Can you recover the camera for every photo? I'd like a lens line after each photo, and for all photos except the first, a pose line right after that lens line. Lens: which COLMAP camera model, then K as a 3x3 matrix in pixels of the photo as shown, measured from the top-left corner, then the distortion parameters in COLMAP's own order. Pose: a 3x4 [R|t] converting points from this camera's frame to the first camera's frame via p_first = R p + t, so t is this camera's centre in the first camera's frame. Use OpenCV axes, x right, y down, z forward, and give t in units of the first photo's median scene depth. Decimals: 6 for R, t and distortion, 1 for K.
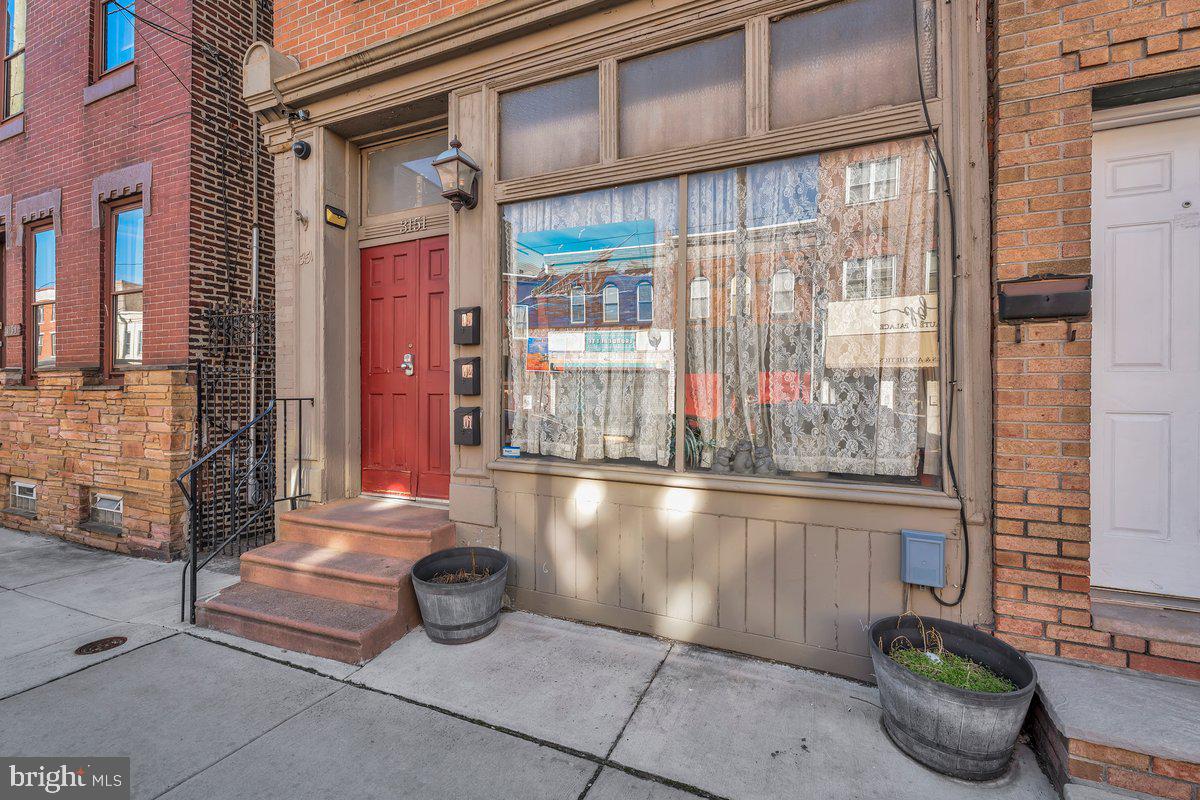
lens RADIAL K [[529.3, 0, 600.0], [0, 529.3, 400.0], [0, 0, 1]] dist [-0.001000, -0.000436]
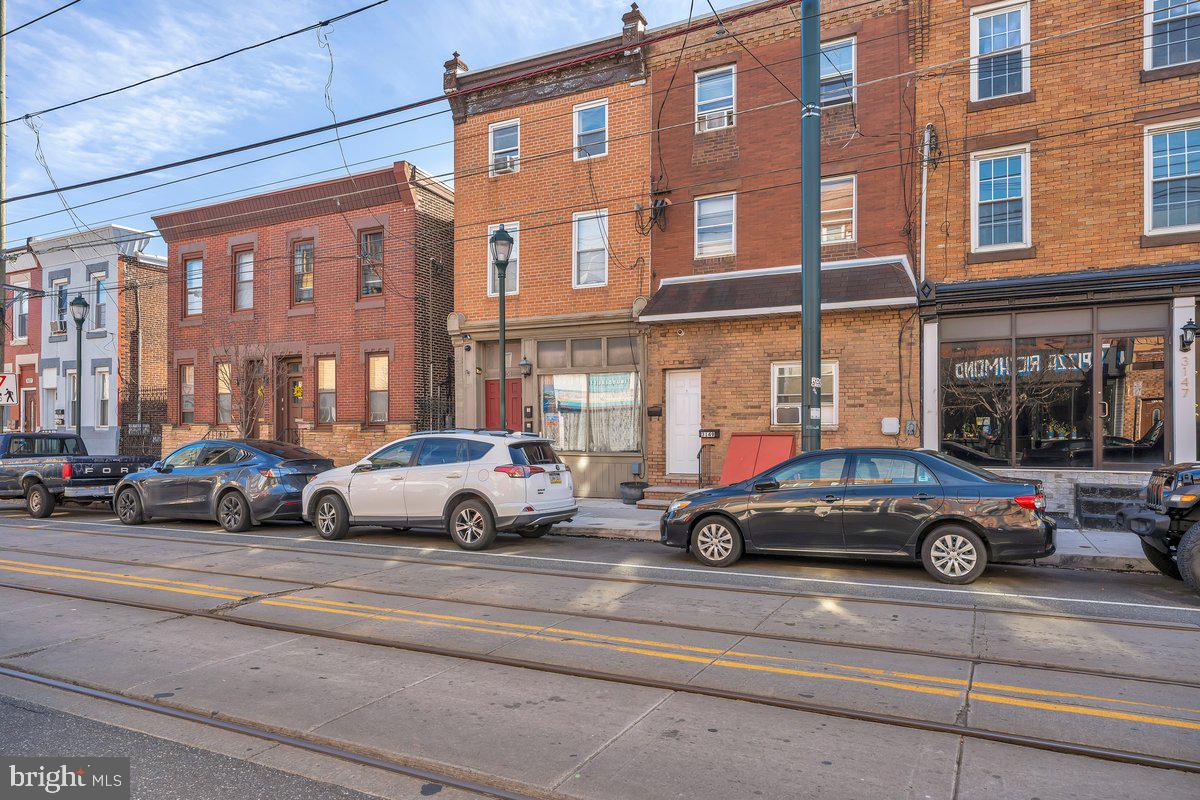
lens RADIAL K [[726.2, 0, 600.0], [0, 726.2, 400.0], [0, 0, 1]] dist [-0.006551, -0.000330]
pose [[0.998930, -0.016332, -0.043259, 0.393975], [0.014625, 0.999113, -0.039494, -0.027027], [0.043865, 0.038820, 0.998283, -3.515670]]
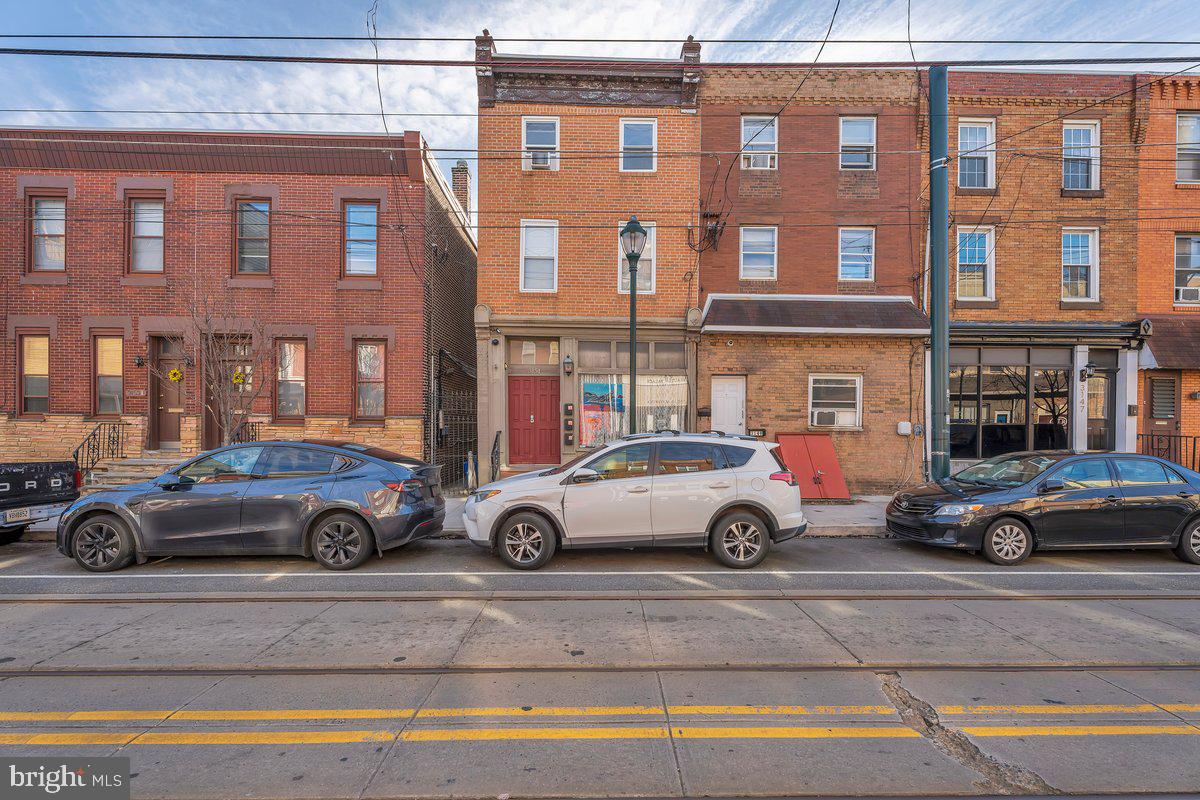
lens RADIAL K [[534.8, 0, 590.7], [0, 534.8, 409.0], [0, 0, 1]] dist [0.002082, -0.000148]
pose [[0.910178, 0.005824, 0.414176, -1.533761], [0.000358, 0.999890, -0.014848, -0.091425], [-0.414216, 0.013663, 0.910076, -2.156766]]
